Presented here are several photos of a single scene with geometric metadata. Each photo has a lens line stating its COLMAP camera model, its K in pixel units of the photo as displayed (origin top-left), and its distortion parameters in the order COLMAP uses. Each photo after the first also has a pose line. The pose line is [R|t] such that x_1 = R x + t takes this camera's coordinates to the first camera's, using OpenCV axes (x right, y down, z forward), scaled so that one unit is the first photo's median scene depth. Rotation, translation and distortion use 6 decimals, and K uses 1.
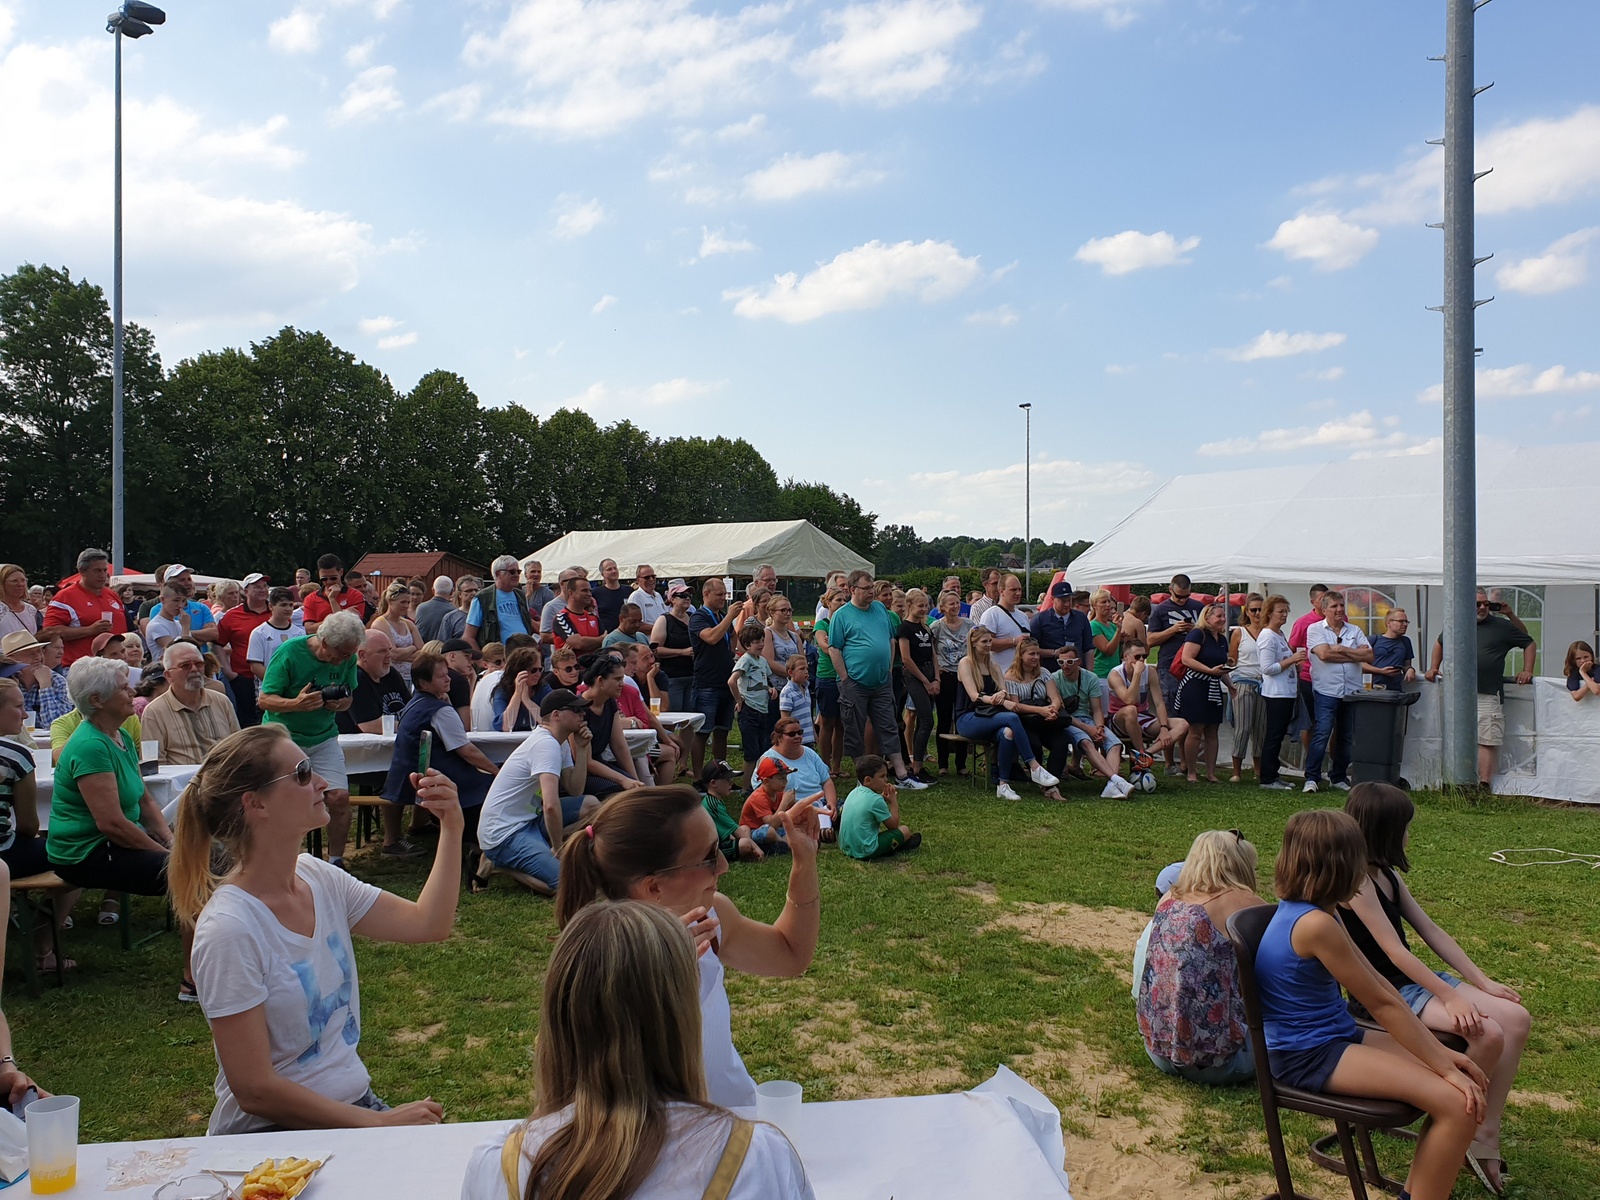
lens RADIAL K [[1439.0, 0, 794.4], [0, 1439.0, 626.0], [0, 0, 1]] dist [0.013097, -0.022438]
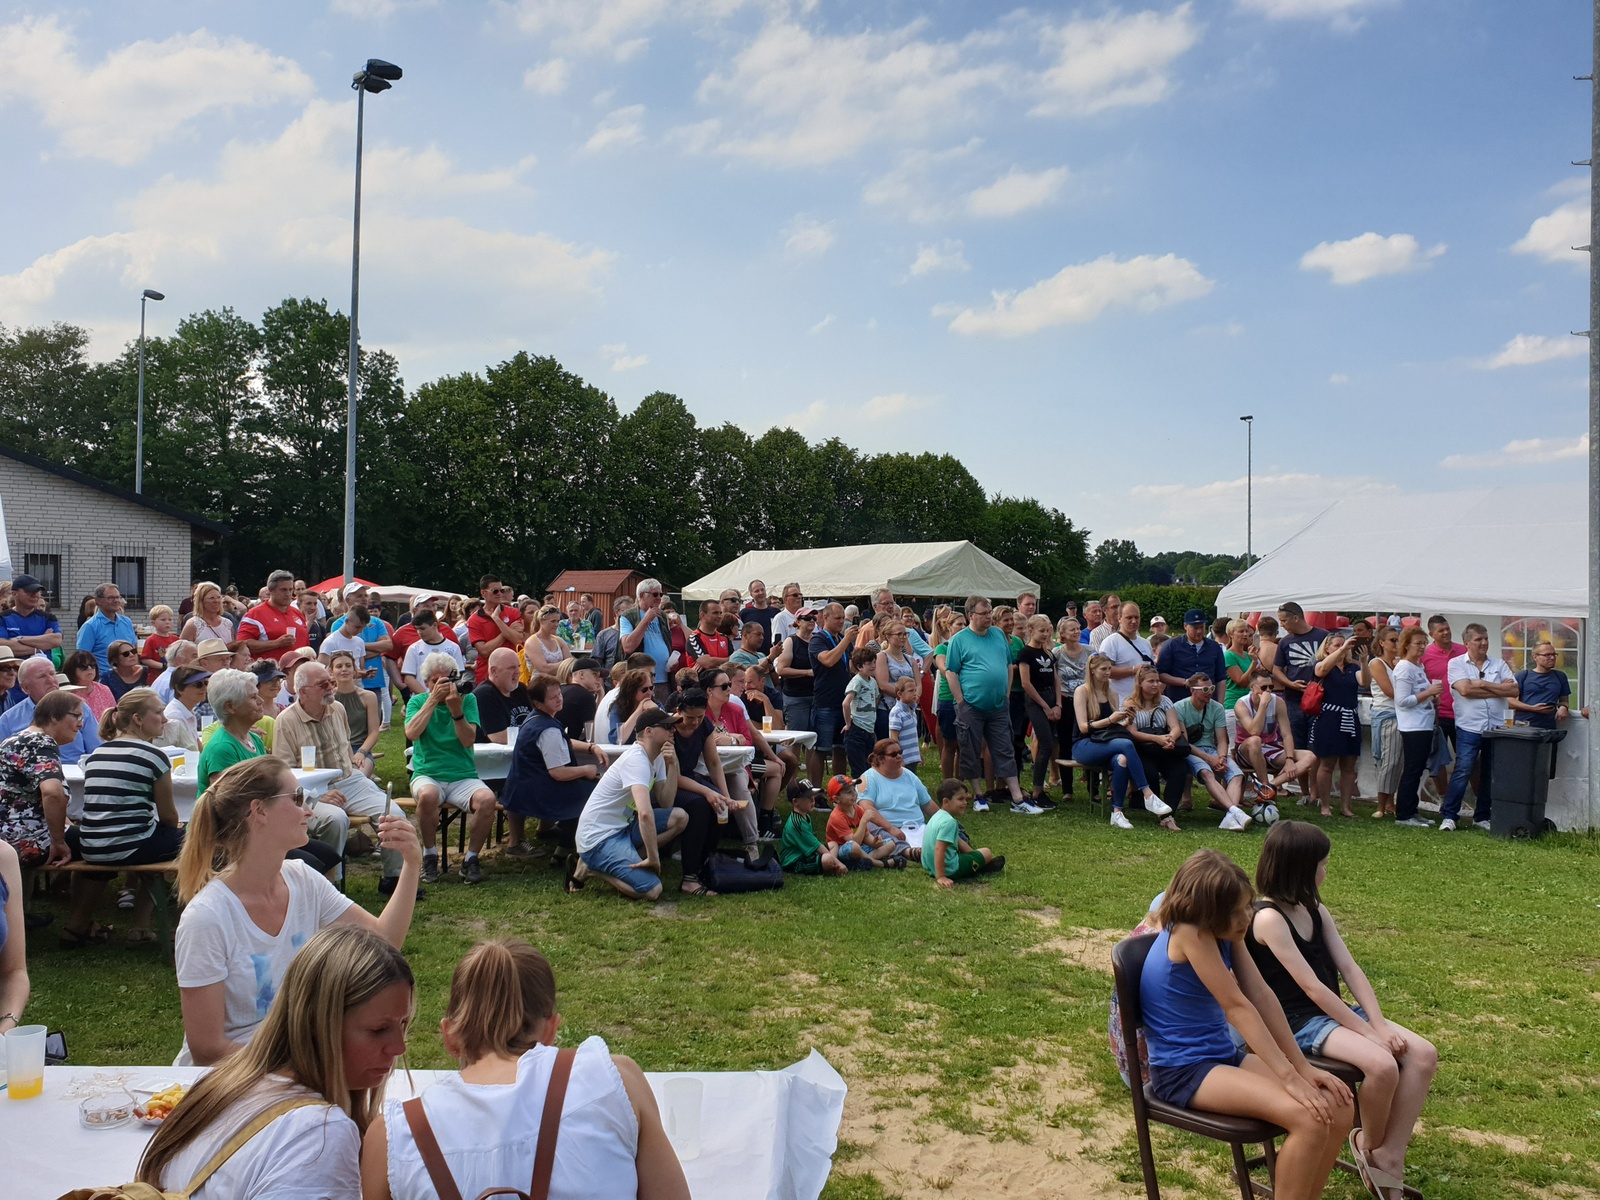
lens RADIAL K [[1476.7, 0, 800.0], [0, 1476.7, 600.0], [0, 0, 1]] dist [-0.007374, -0.012269]
pose [[0.984806, 0.011607, -0.173268, 0.102989], [-0.016143, 0.999562, -0.024791, -0.008123], [0.172905, 0.027211, 0.984563, -0.052981]]
